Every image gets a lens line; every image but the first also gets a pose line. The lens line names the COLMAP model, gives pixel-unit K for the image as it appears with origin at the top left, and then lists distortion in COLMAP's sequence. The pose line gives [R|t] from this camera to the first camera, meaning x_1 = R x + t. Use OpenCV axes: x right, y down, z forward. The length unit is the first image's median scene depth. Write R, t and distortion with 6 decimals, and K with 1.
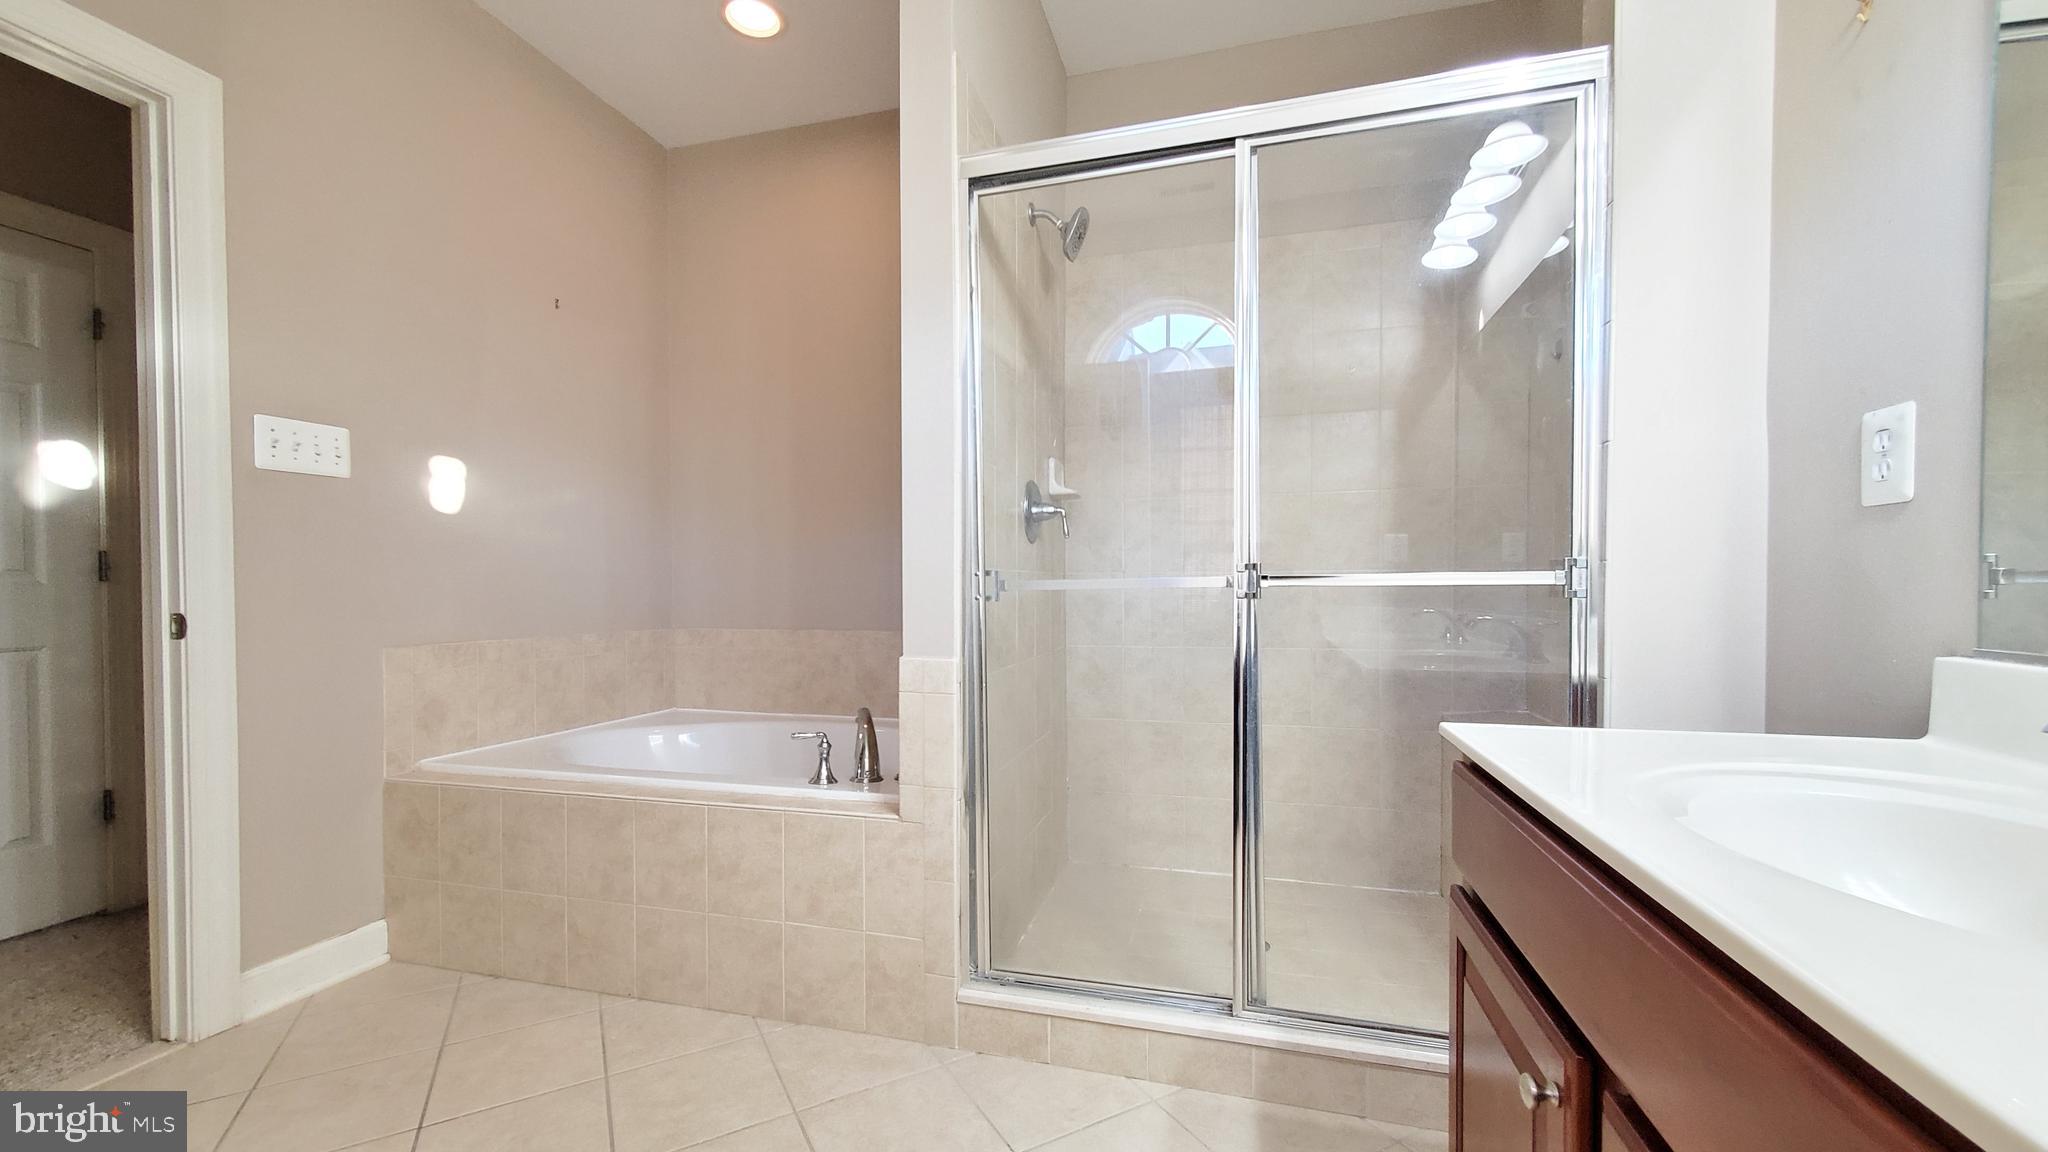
lens RADIAL K [[806.6, 0, 1016.7], [0, 806.6, 593.4], [0, 0, 1]] dist [0.001245, 0.000352]
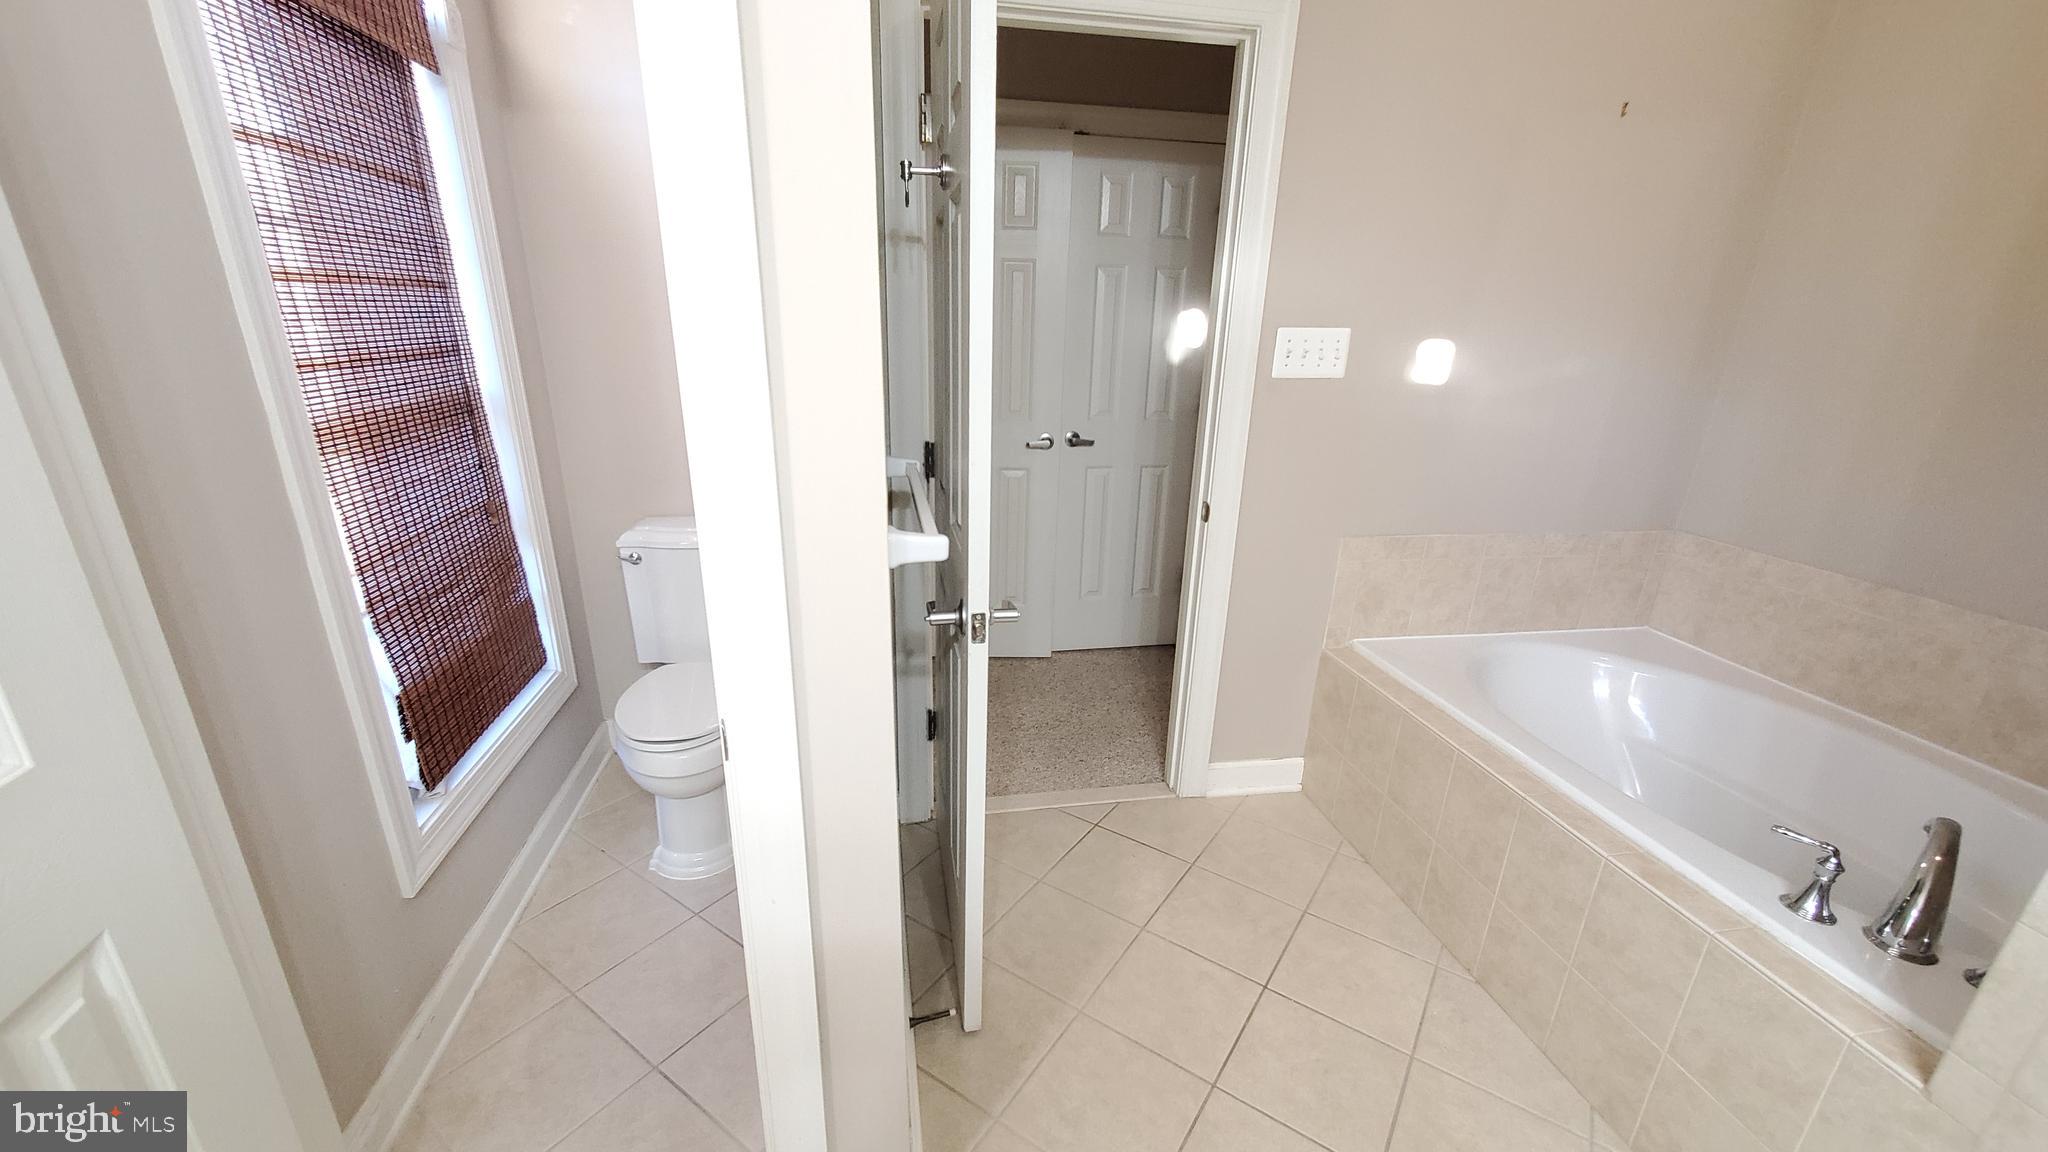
lens RADIAL K [[806.6, 0, 1016.7], [0, 806.6, 593.4], [0, 0, 1]] dist [0.001245, 0.000352]
pose [[0.433904, 0.313157, -0.844784, -0.039194], [-0.040999, 0.943542, 0.328707, -0.208076], [0.900026, -0.107992, 0.422245, 0.149369]]
